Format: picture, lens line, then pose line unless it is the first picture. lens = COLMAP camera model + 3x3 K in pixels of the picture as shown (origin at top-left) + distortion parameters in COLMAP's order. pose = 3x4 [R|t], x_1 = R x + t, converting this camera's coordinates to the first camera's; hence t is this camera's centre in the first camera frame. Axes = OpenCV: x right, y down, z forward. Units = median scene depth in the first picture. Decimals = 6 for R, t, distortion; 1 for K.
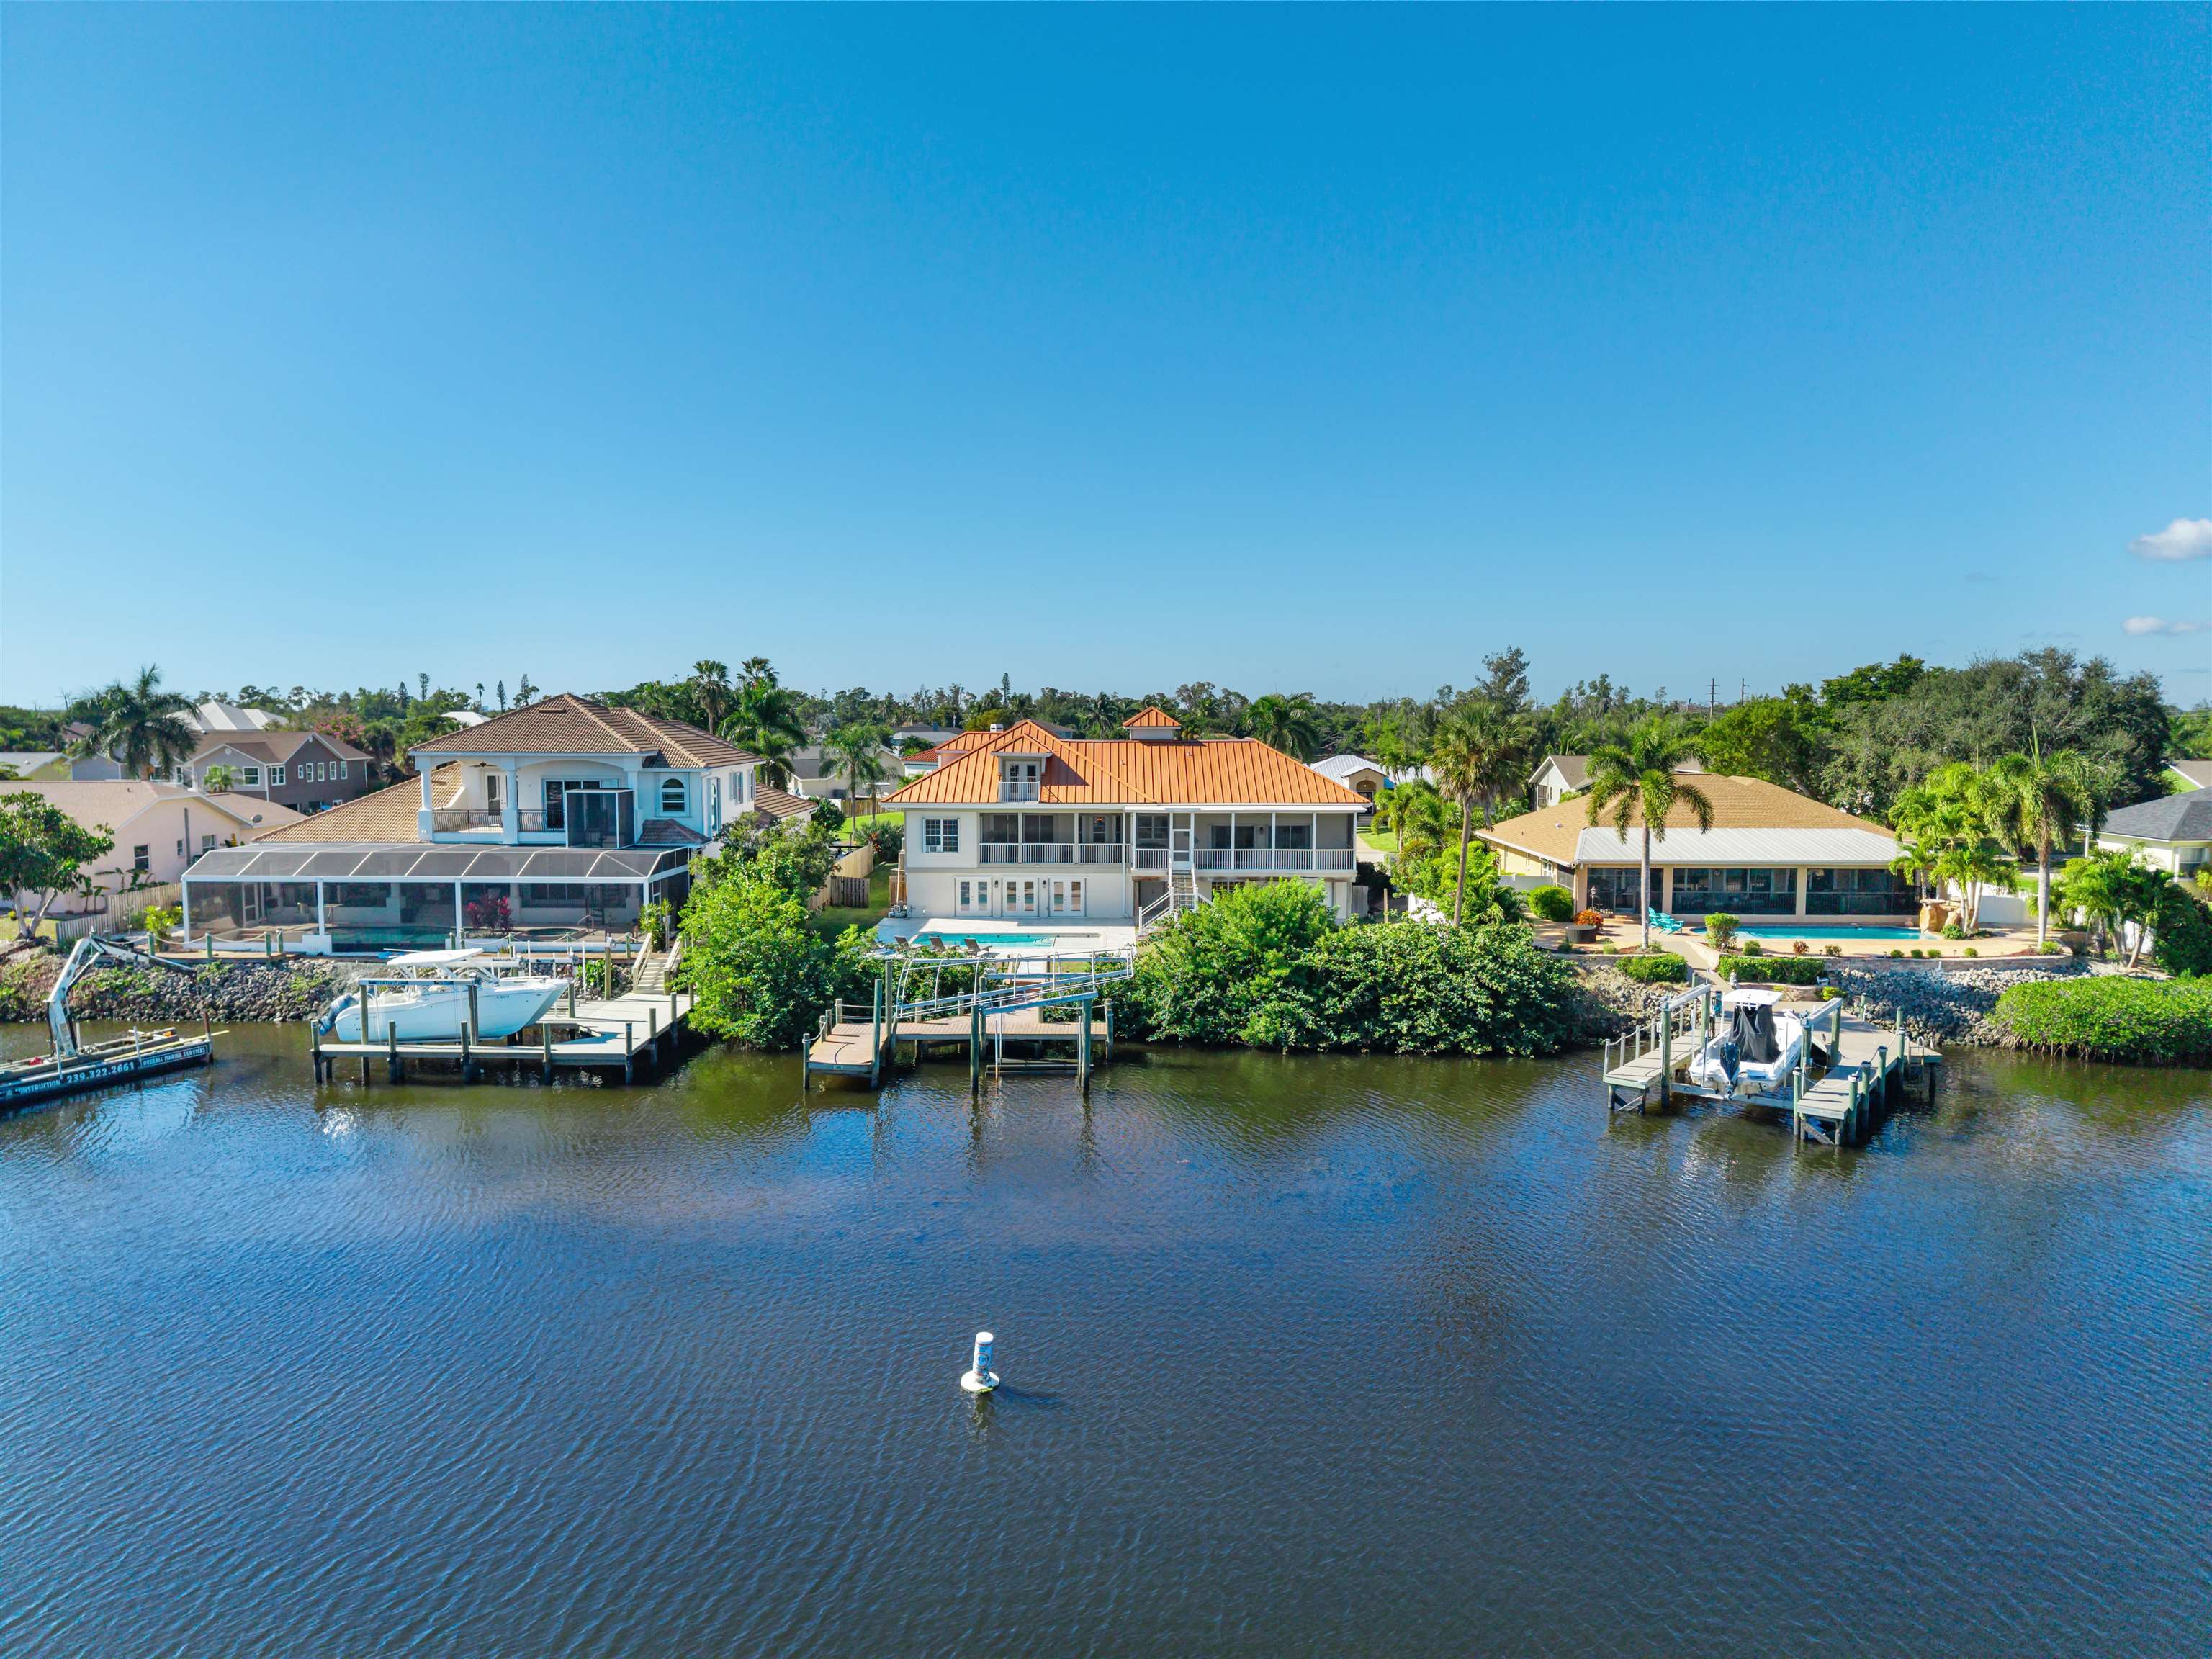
lens RADIAL K [[1462.4, 0, 1106.0], [0, 1462.4, 829.5], [0, 0, 1]] dist [0.078612, -0.107727]
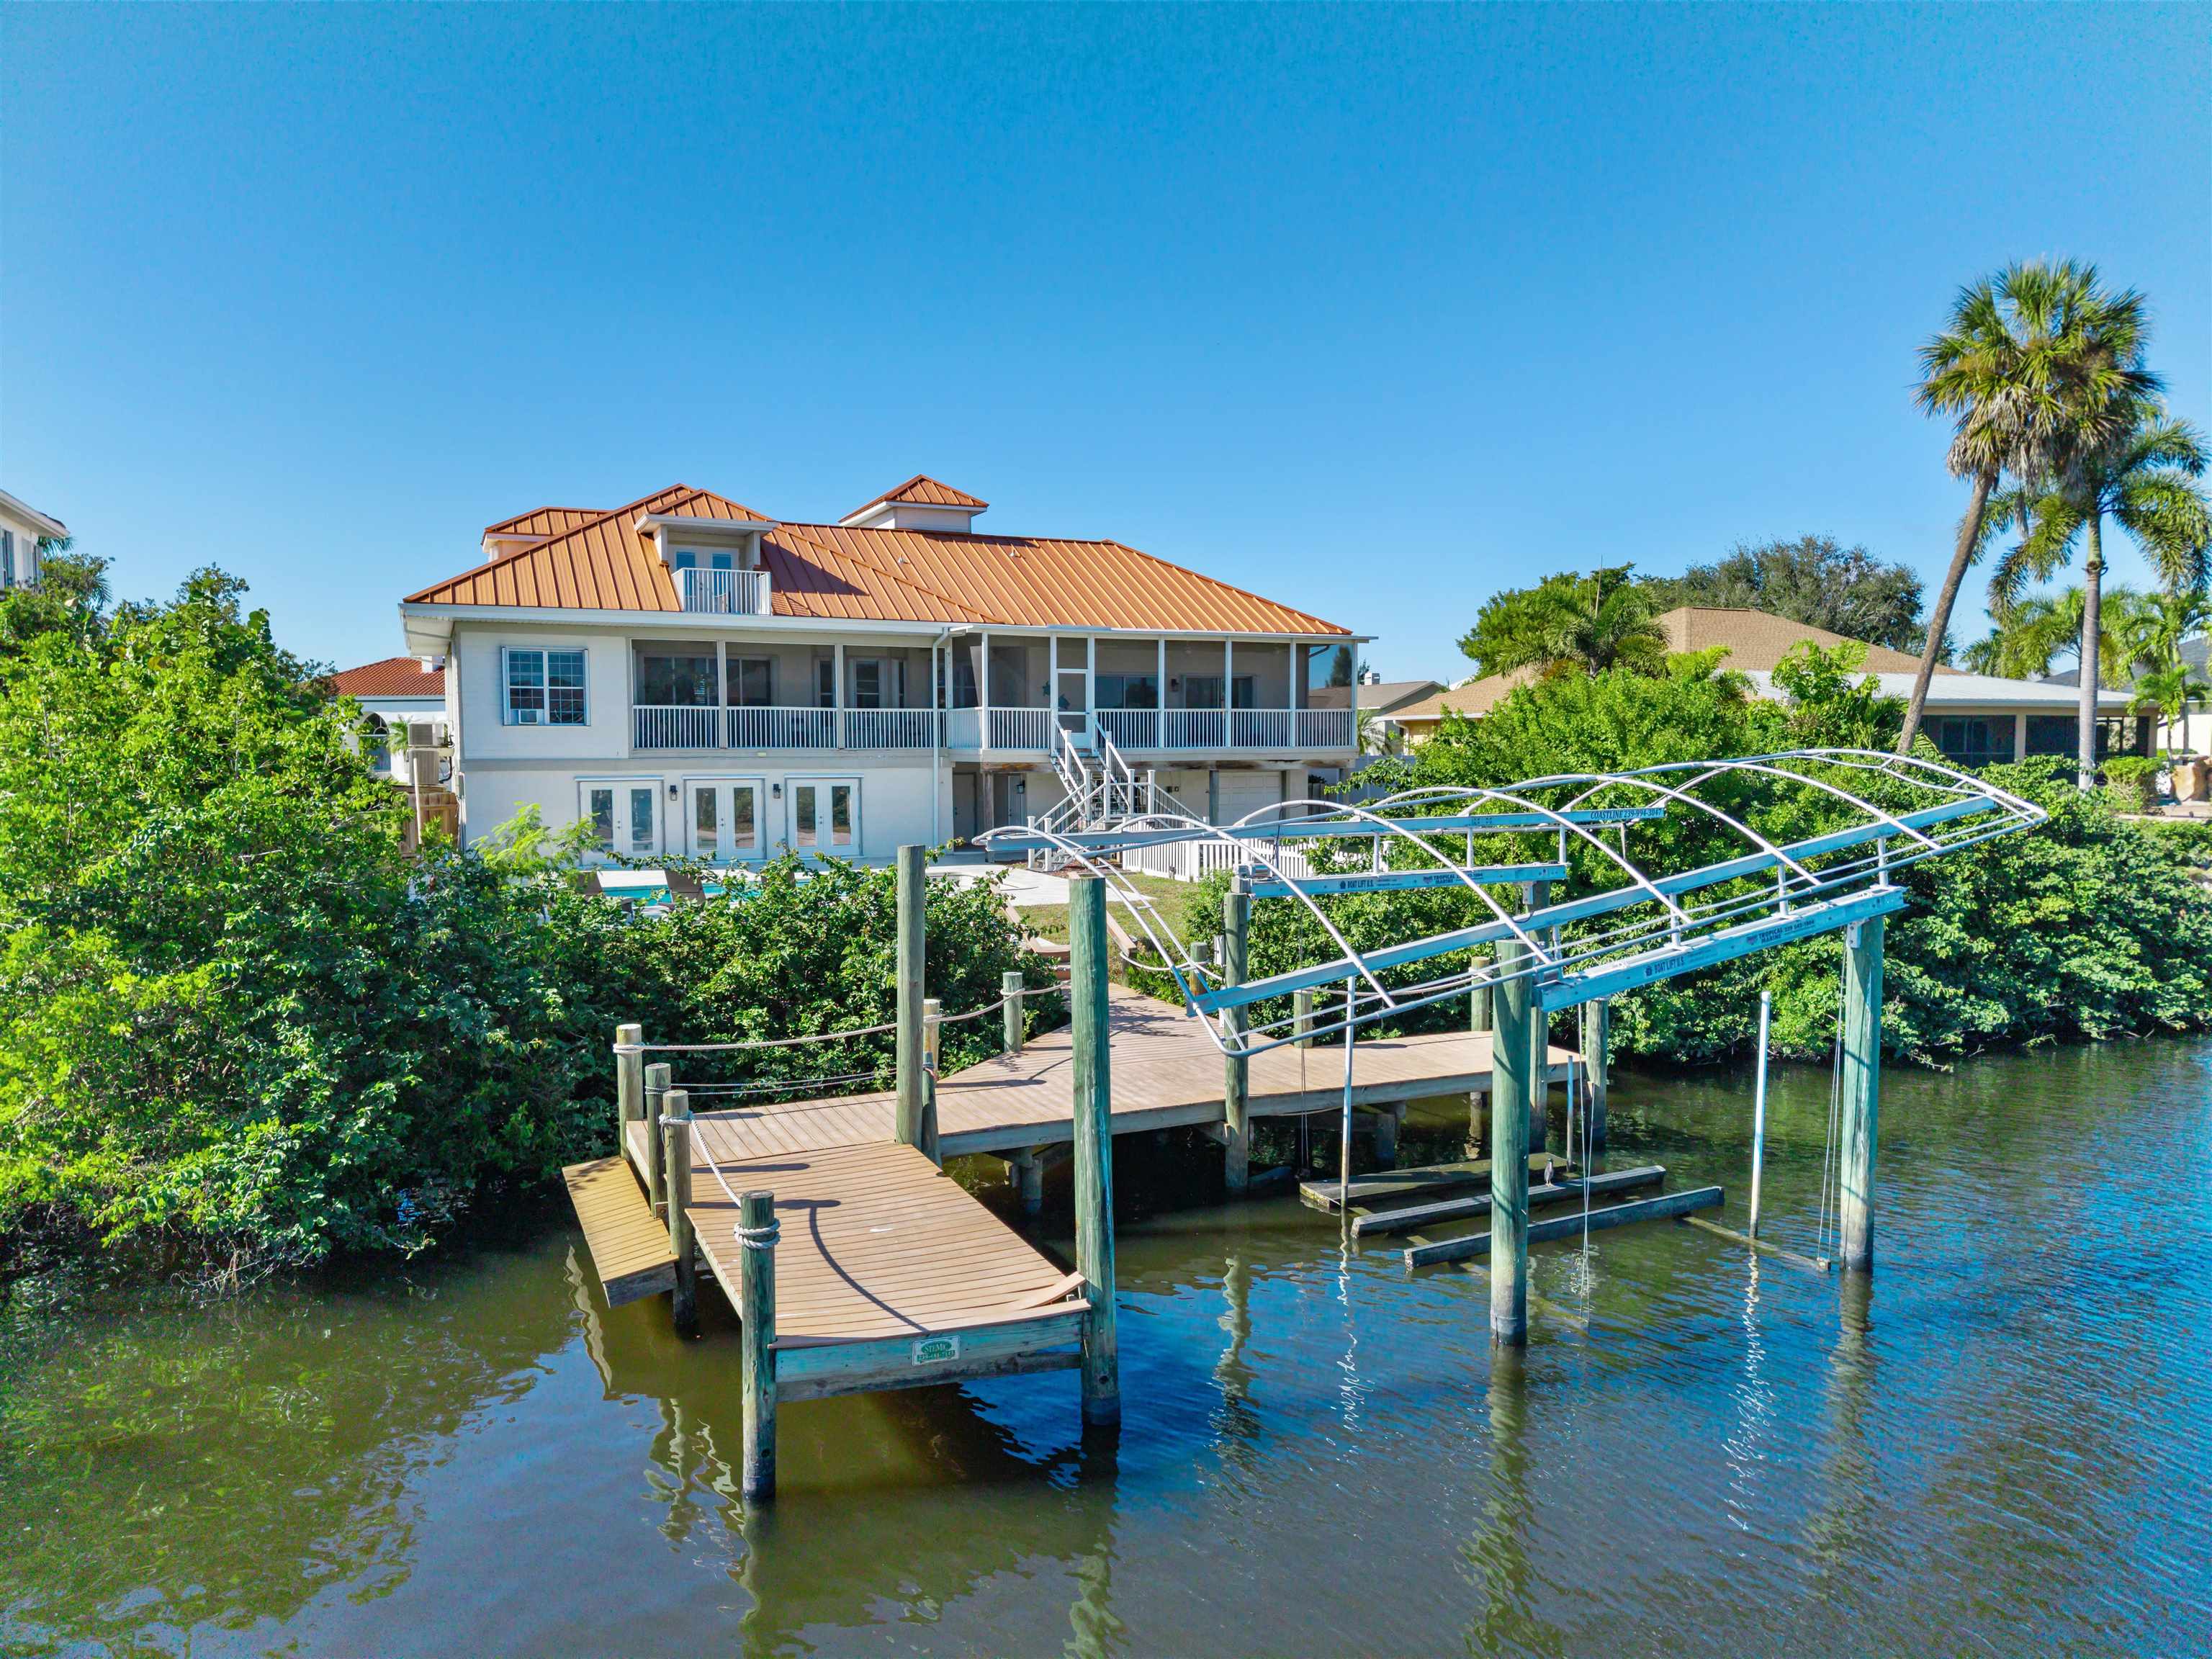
lens RADIAL K [[1469.1, 0, 1106.0], [0, 1469.1, 829.5], [0, 0, 1]] dist [0.009558, -0.004239]
pose [[0.904288, -0.027889, 0.426011, -0.166702], [0.038356, 0.999136, -0.016009, 0.068590], [-0.425197, 0.030816, 0.904576, 0.566542]]
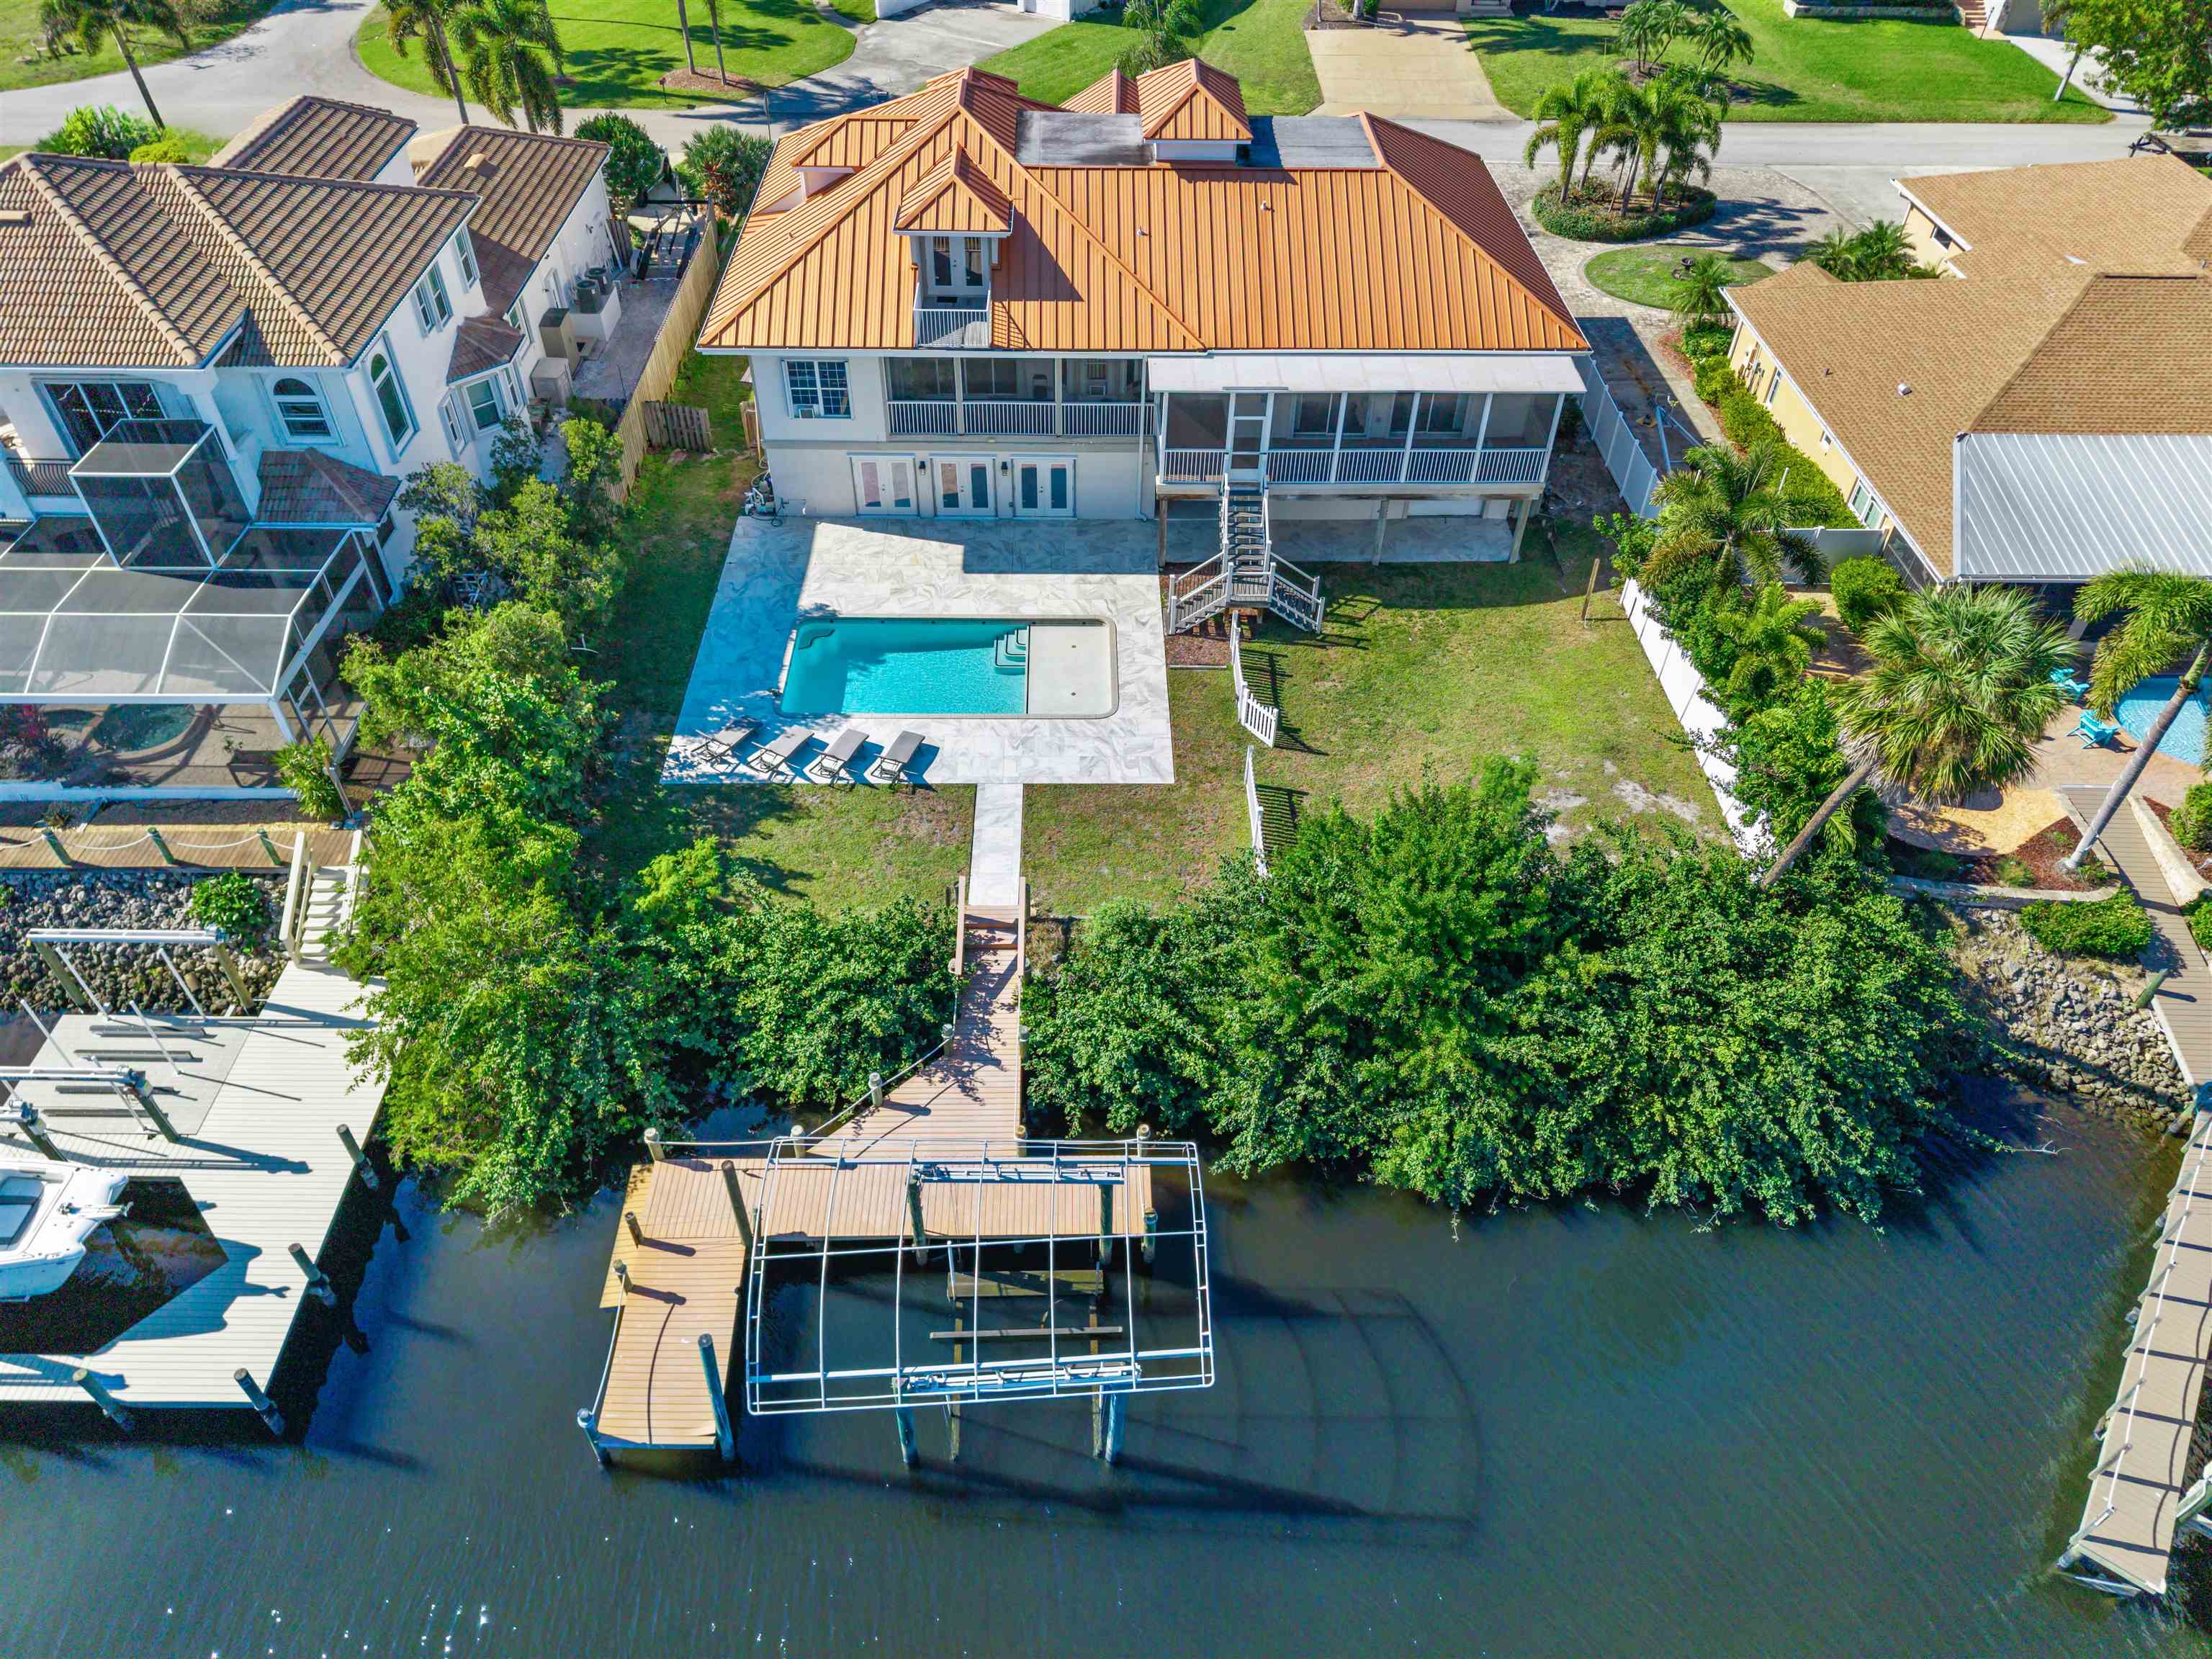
lens RADIAL K [[1469.1, 0, 1106.0], [0, 1469.1, 829.5], [0, 0, 1]] dist [0.009558, -0.004239]
pose [[0.999488, -0.008272, 0.030913, -0.022840], [-0.013026, 0.777190, 0.629132, -0.244749], [-0.029229, -0.629212, 0.776684, 0.495564]]
